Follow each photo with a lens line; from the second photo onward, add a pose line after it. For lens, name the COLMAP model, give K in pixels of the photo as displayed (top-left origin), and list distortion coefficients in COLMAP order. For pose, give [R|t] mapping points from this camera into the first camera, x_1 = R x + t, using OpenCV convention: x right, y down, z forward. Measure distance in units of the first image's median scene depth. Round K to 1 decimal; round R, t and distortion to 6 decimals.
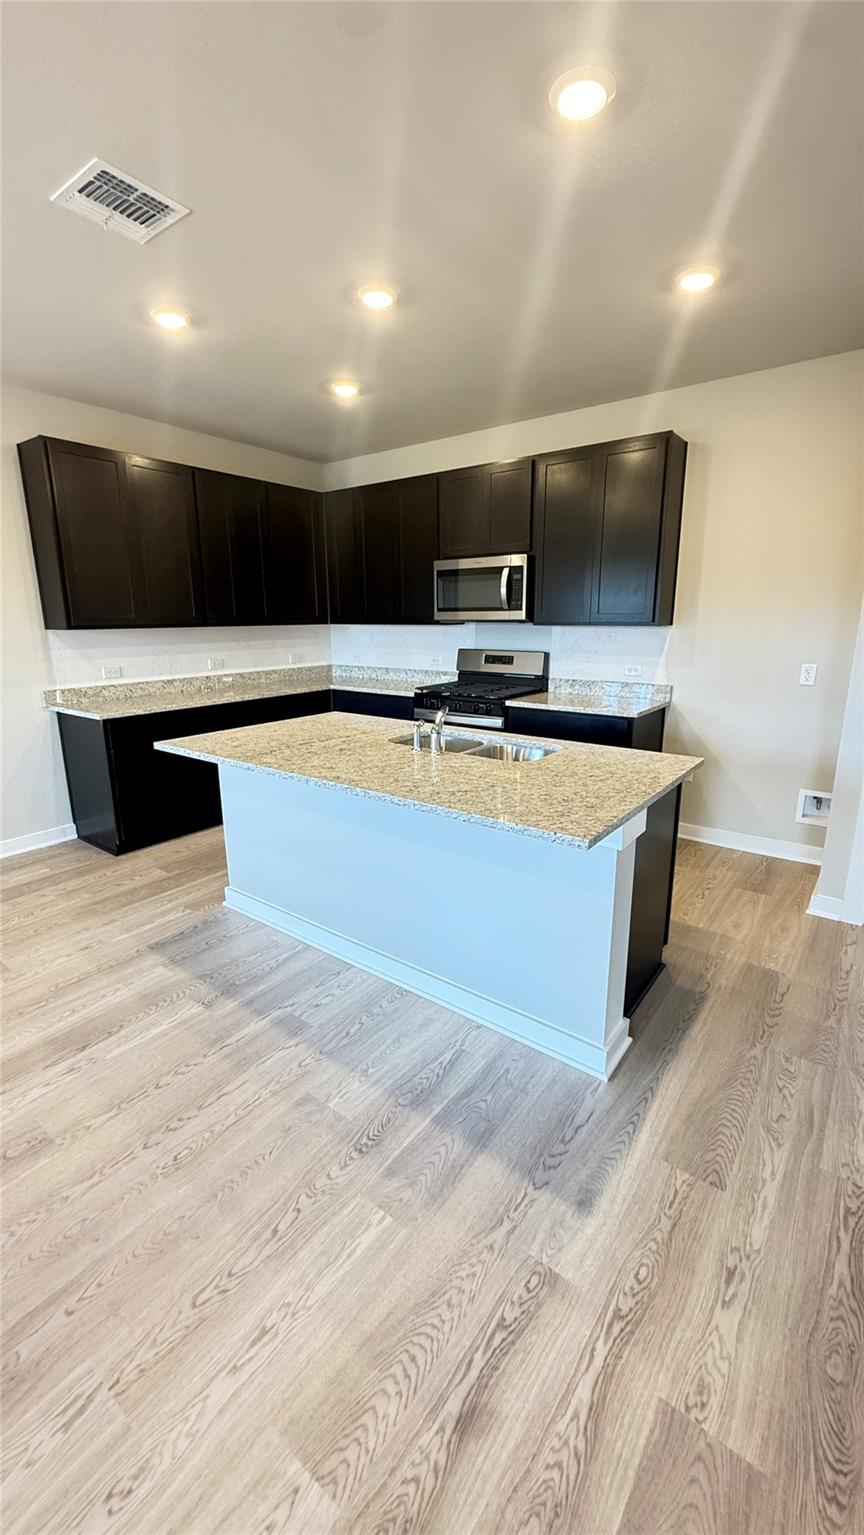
lens RADIAL K [[617.6, 0, 440.5], [0, 617.6, 763.9], [0, 0, 1]] dist [-0.001239, 0.000543]
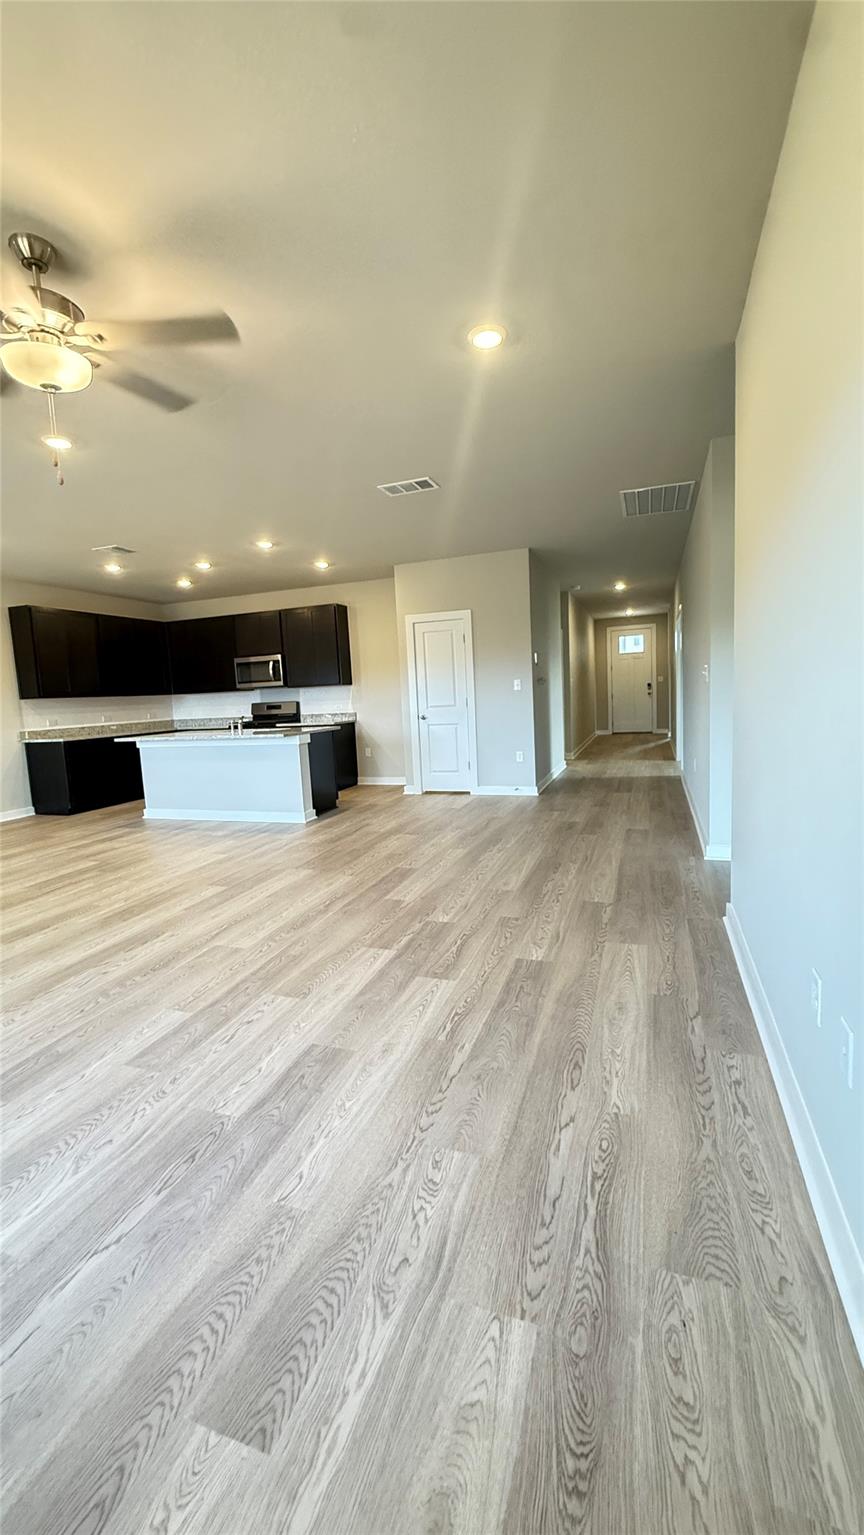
lens RADIAL K [[617.6, 0, 440.5], [0, 617.6, 763.9], [0, 0, 1]] dist [-0.001239, 0.000543]
pose [[0.953110, -0.075566, 0.293039, 0.014408], [0.112647, 0.987327, -0.111782, 0.307341], [-0.280878, 0.139551, 0.949544, -1.043971]]
